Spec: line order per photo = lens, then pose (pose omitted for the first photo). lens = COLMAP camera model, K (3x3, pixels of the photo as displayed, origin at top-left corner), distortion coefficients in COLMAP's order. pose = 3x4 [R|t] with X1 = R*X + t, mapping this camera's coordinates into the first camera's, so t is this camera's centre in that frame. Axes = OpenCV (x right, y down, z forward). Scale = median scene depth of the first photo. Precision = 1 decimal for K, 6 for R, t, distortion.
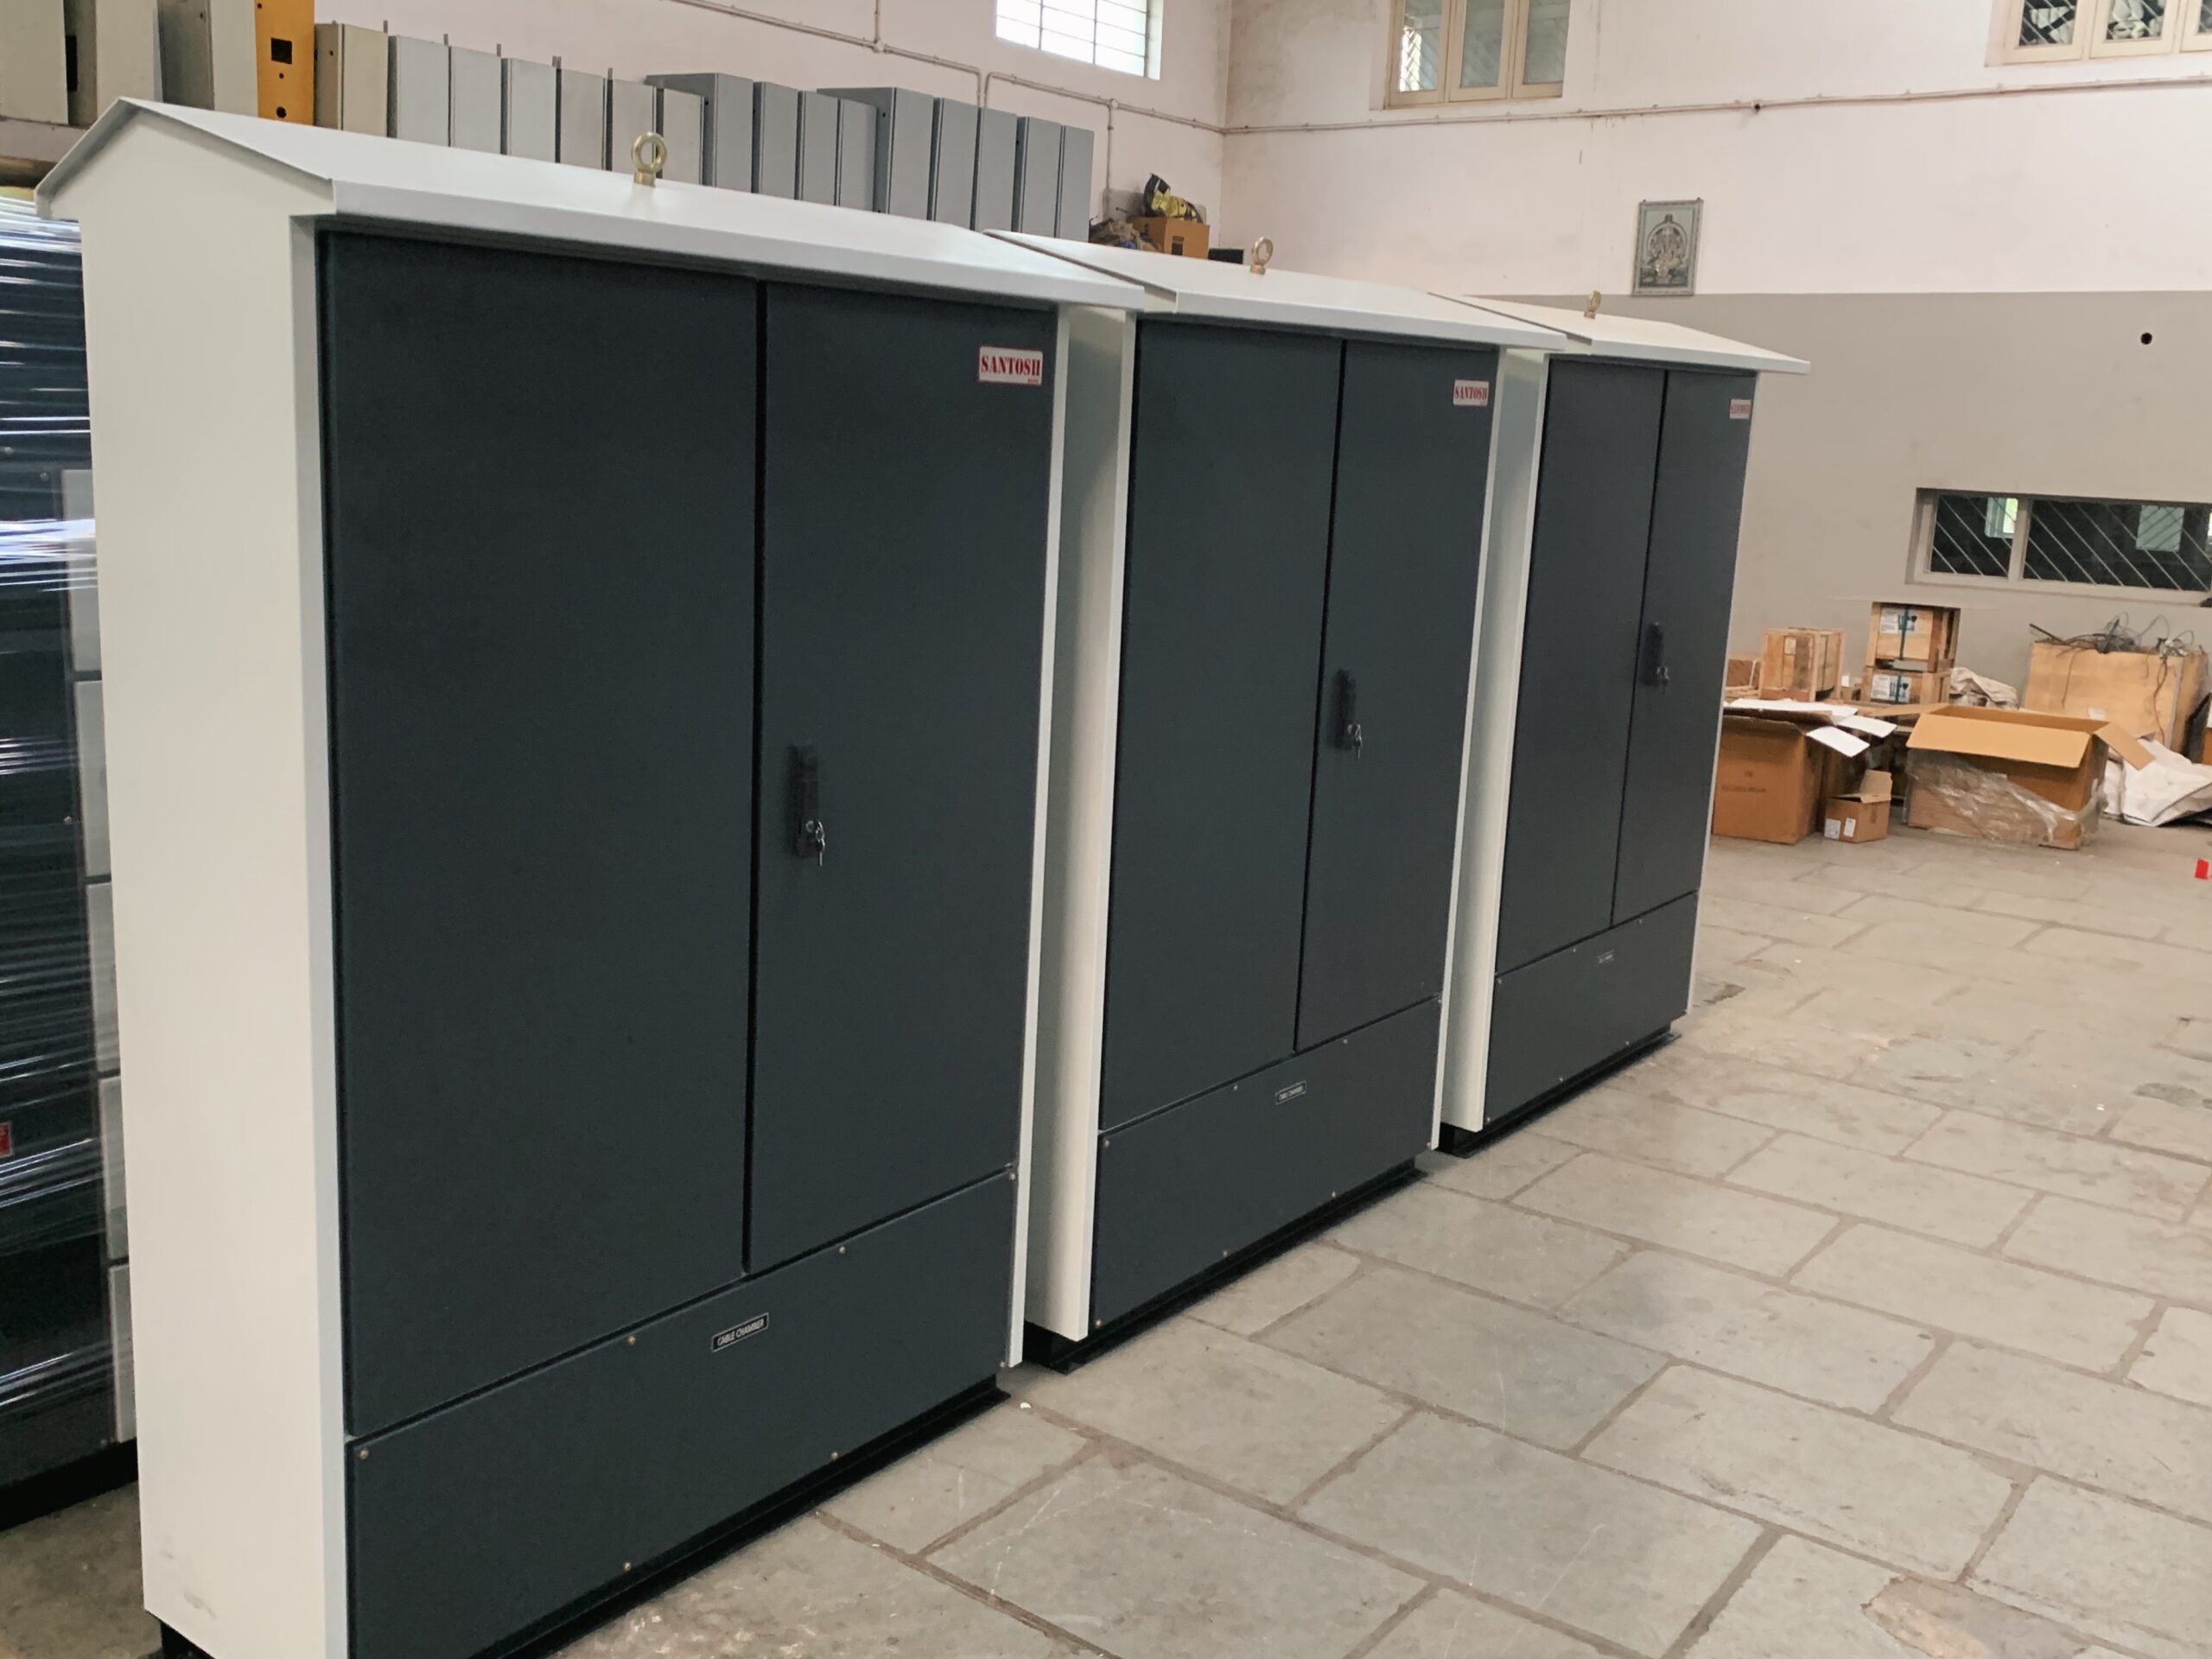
lens RADIAL K [[2058.9, 0, 1086.8], [0, 2058.9, 817.5], [0, 0, 1]] dist [0.016724, 0.000000]
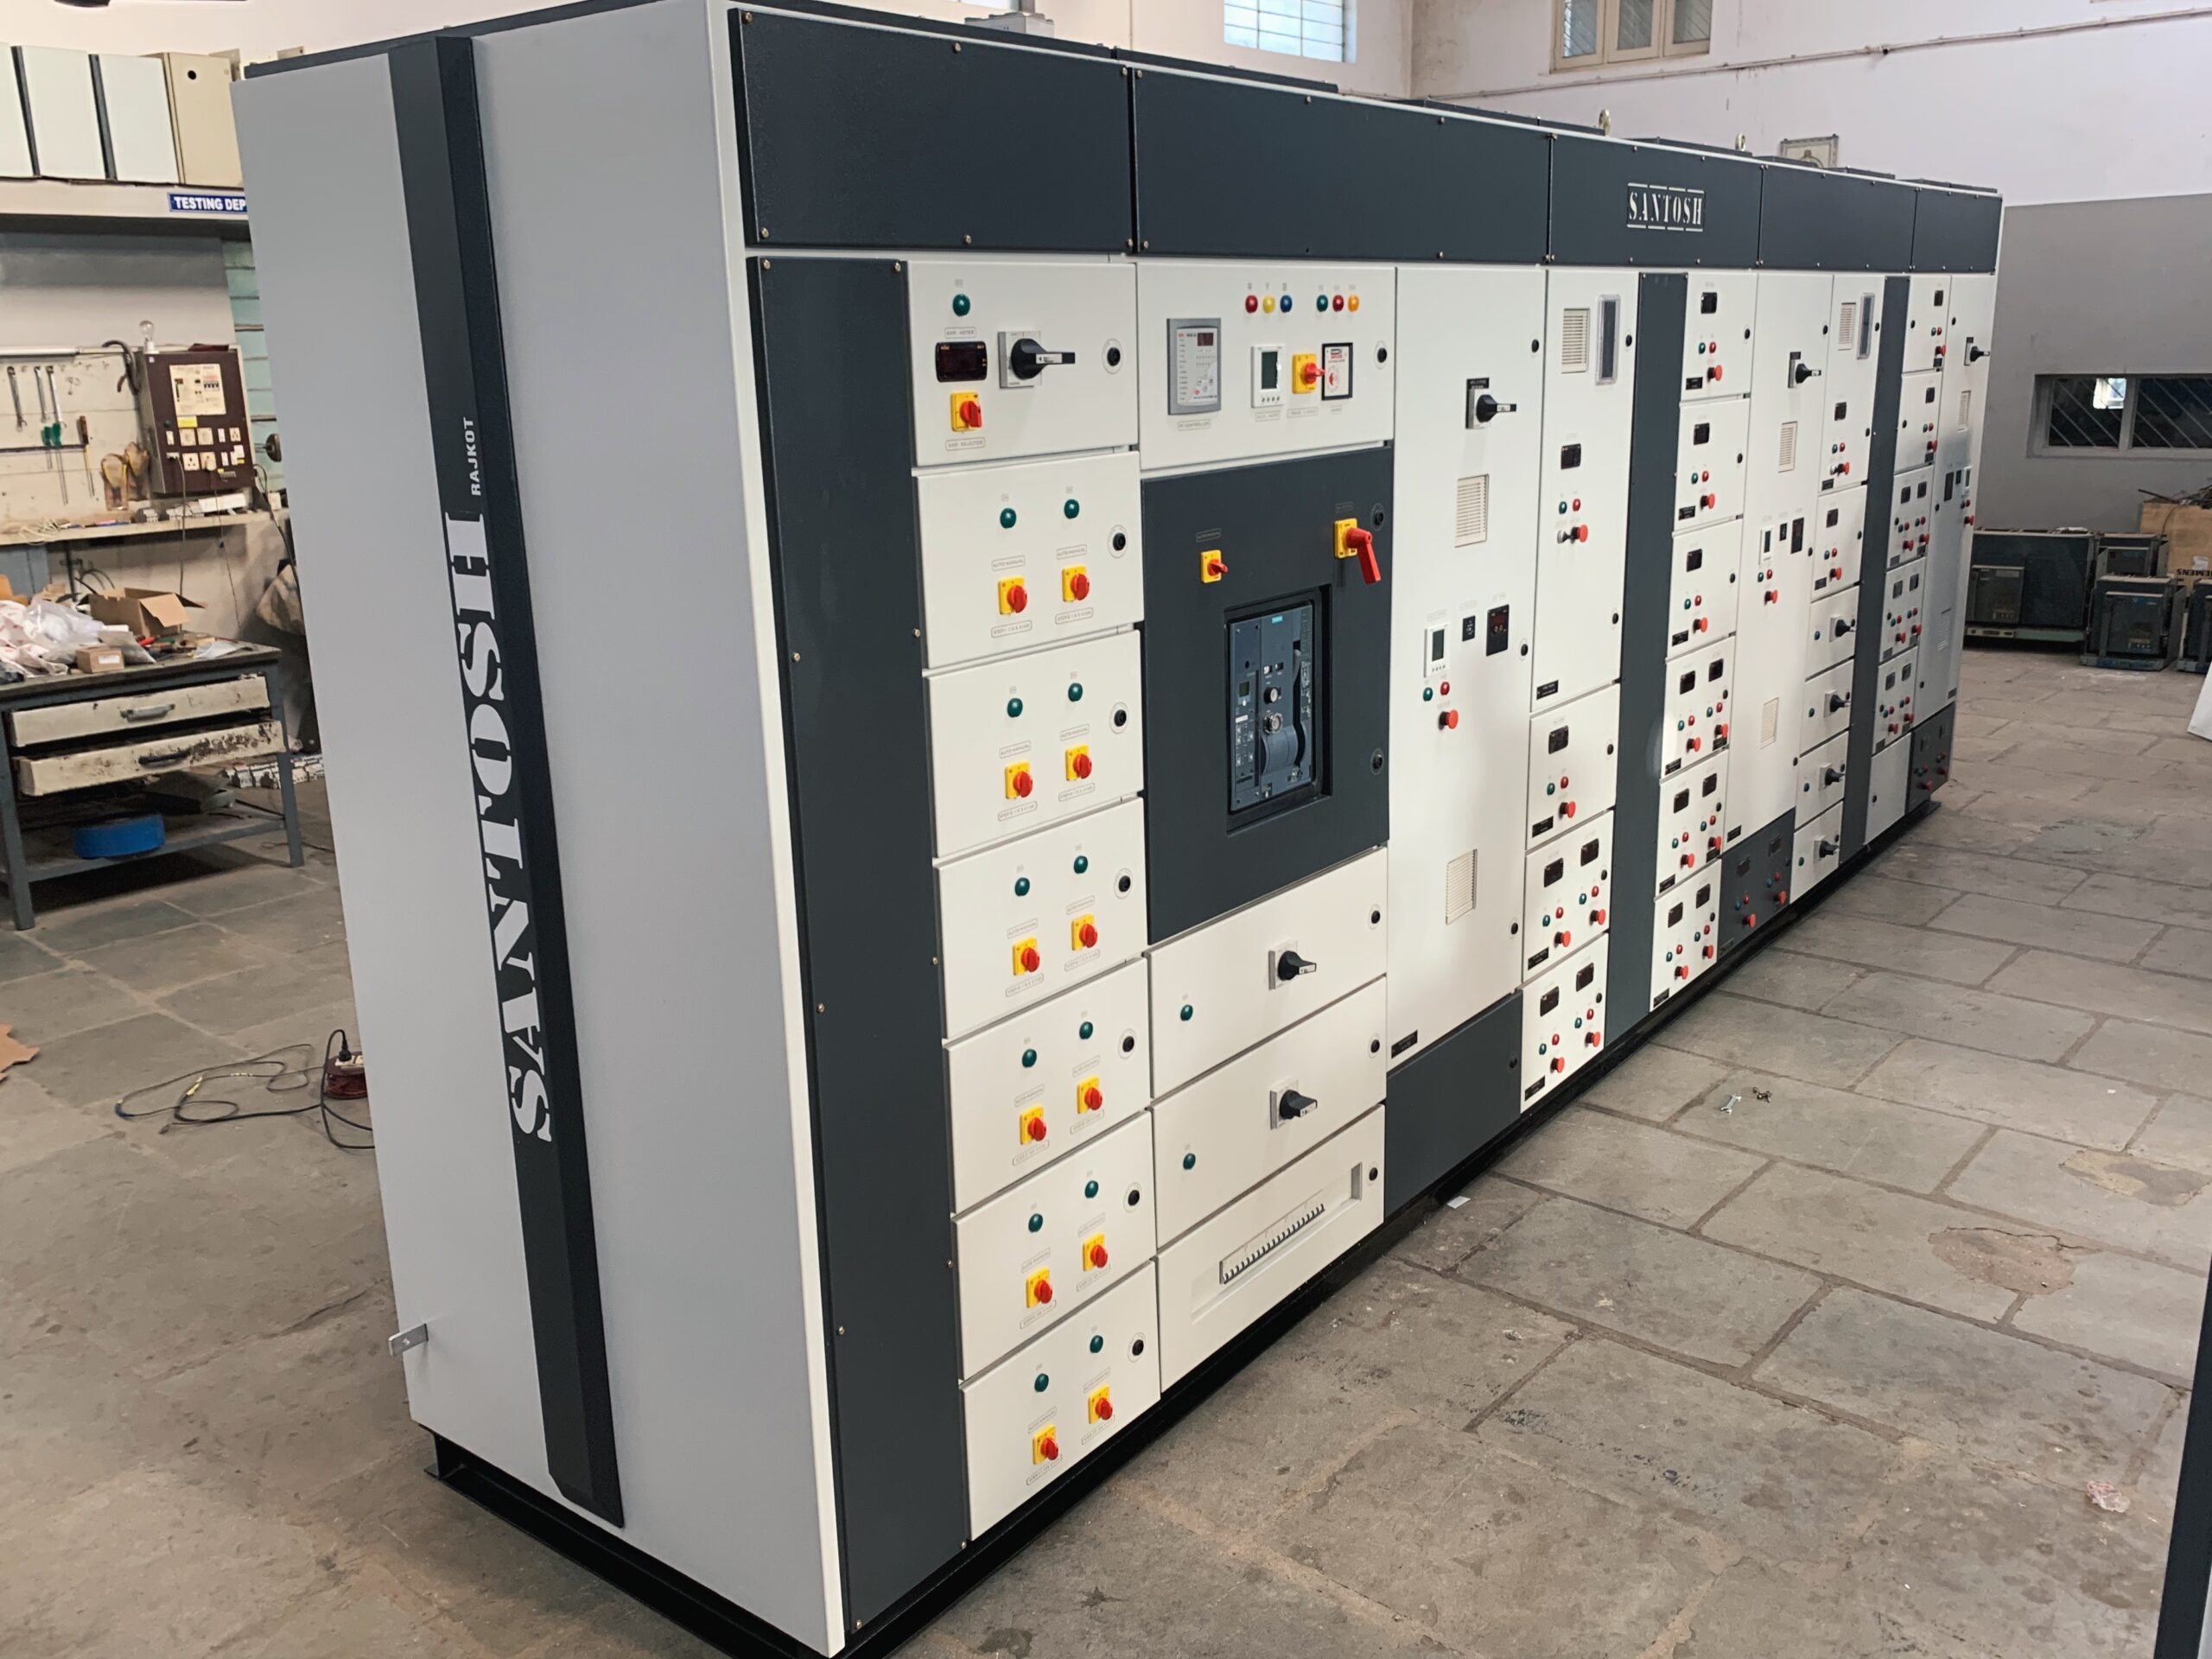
lens RADIAL K [[1854.0, 0, 1106.0], [0, 1854.0, 815.7], [0, 0, 1]] dist [0.026473, -0.004385]
pose [[0.995990, -0.047482, -0.075820, -0.130435], [0.051879, 0.997019, 0.057111, 0.002795], [0.072883, -0.060815, 0.995485, -0.256696]]
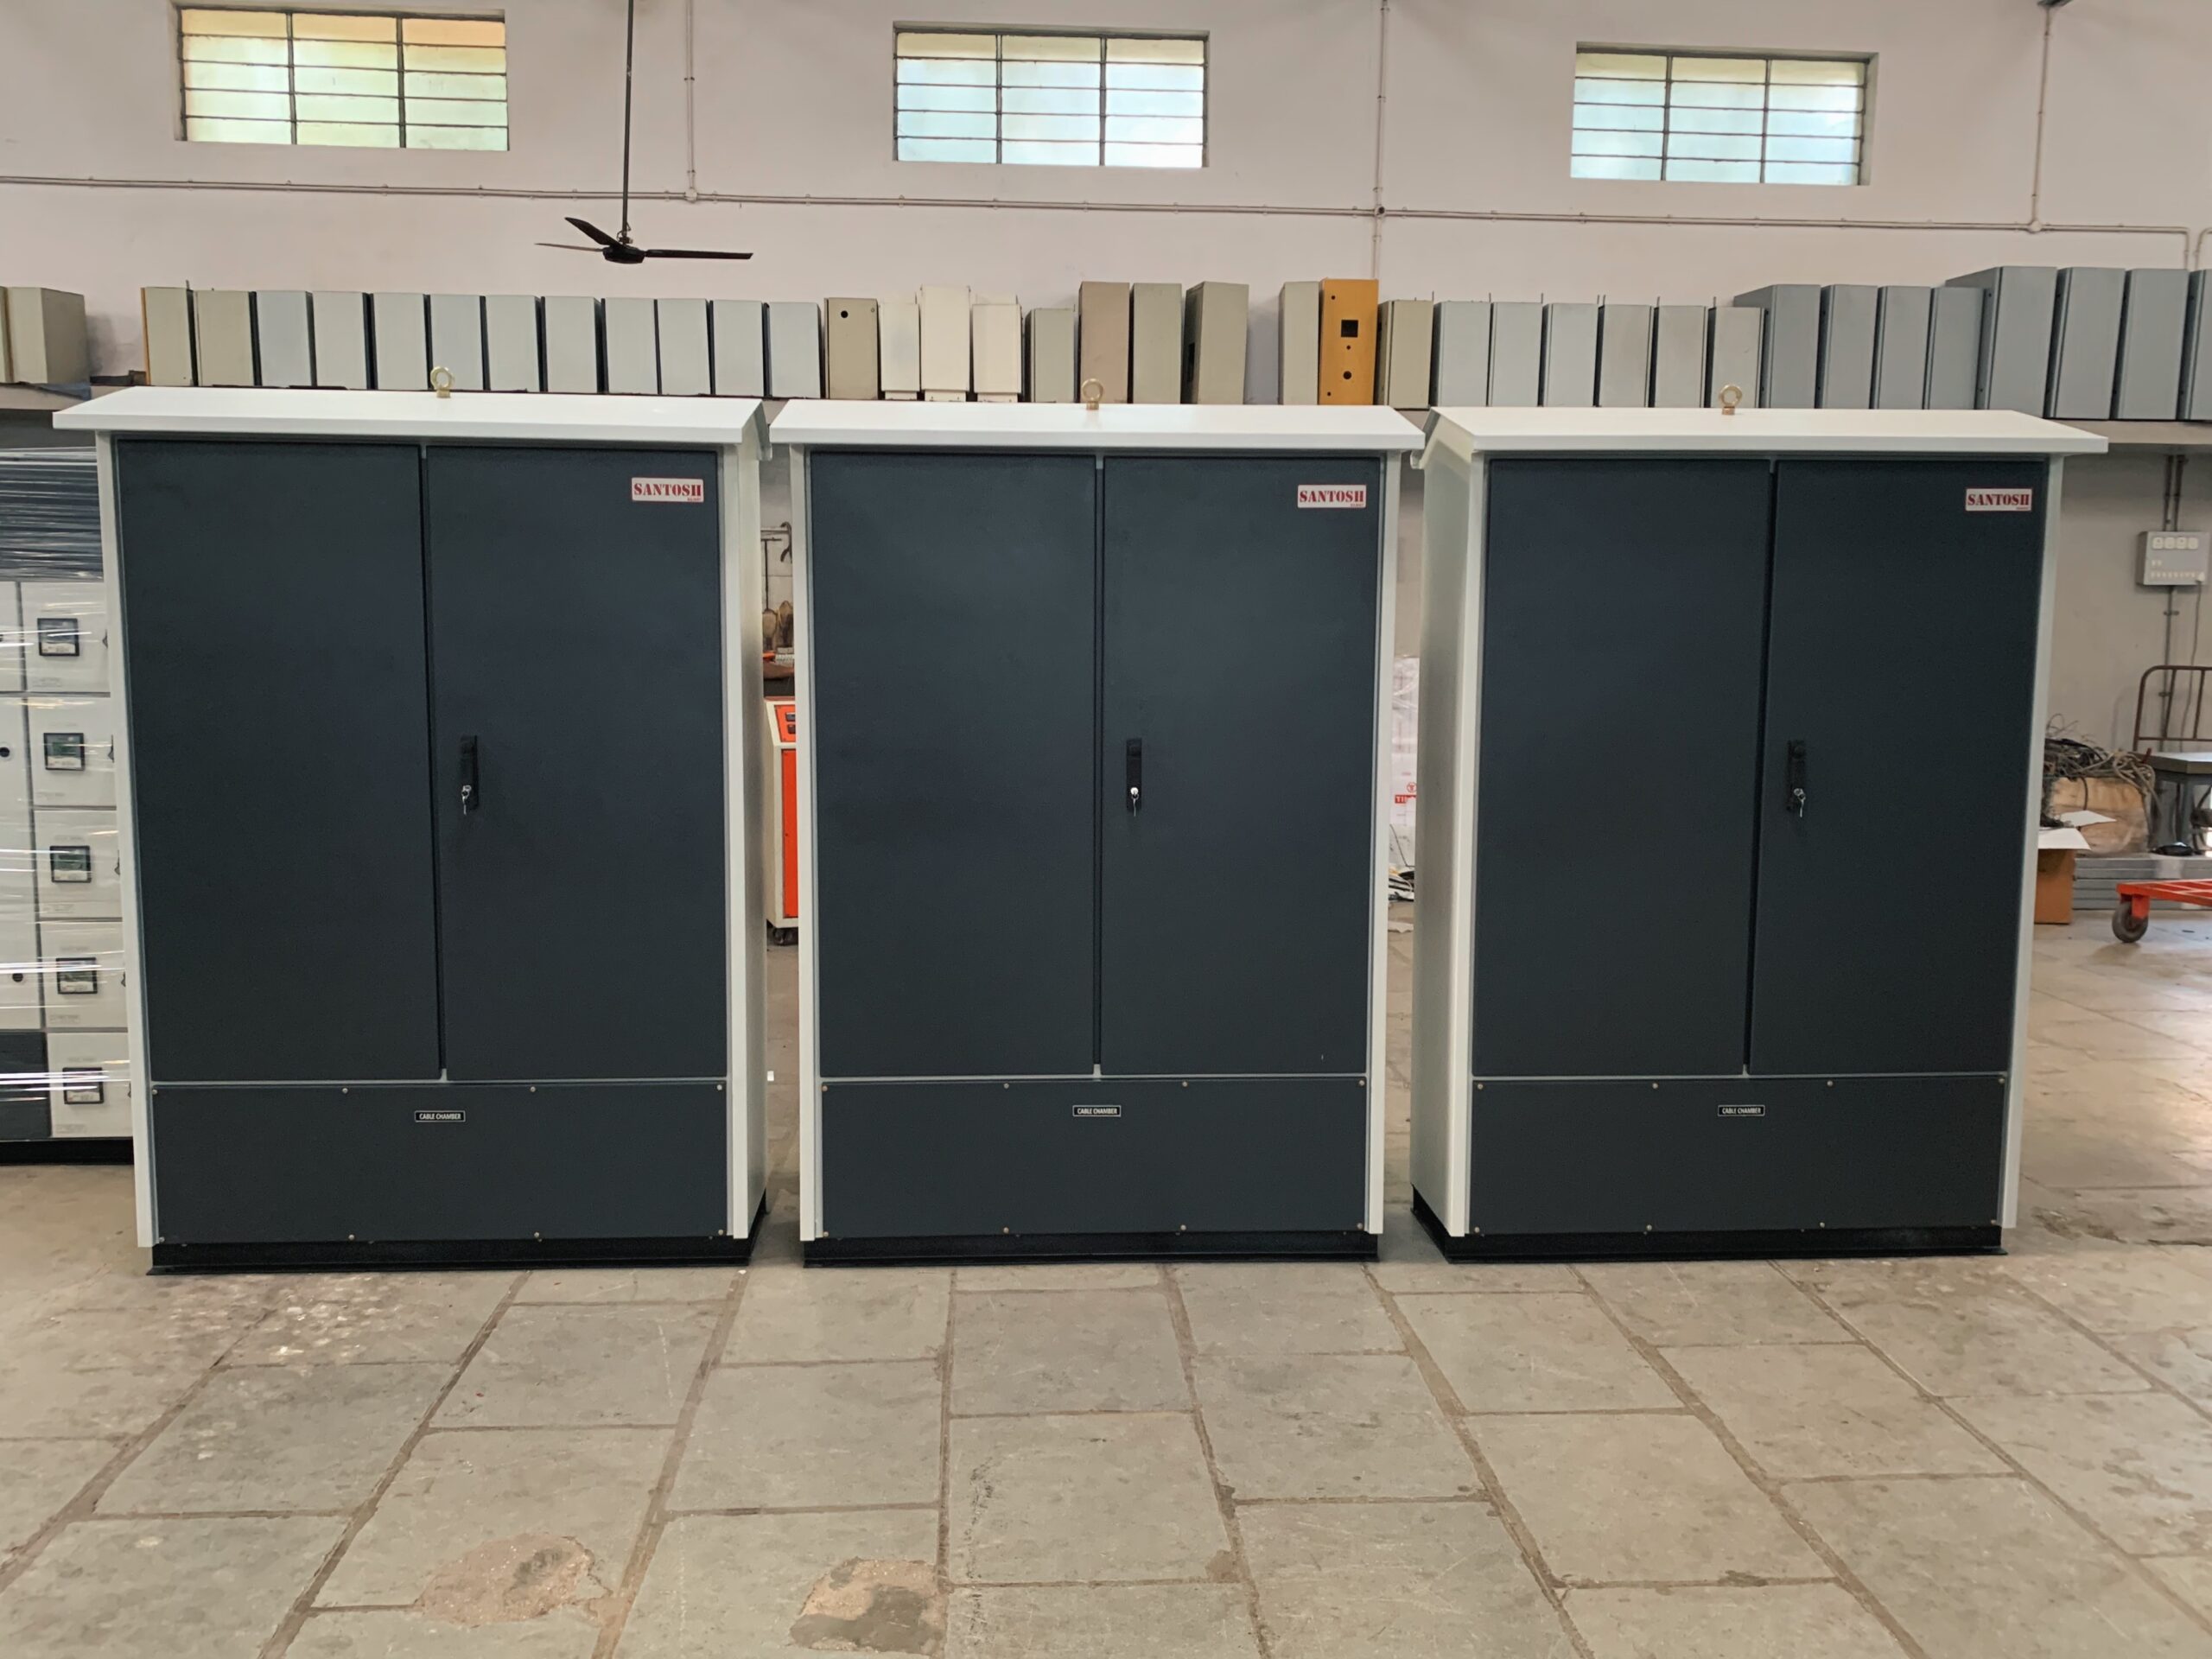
lens RADIAL K [[1890.7, 0, 1103.5], [0, 1890.7, 834.1], [0, 0, 1]] dist [0.019190, -0.007978]
pose [[0.650228, 0.056188, -0.757659, 0.715262], [-0.130175, 0.990753, -0.038243, 0.017135], [0.748504, 0.123495, 0.651530, 0.245084]]
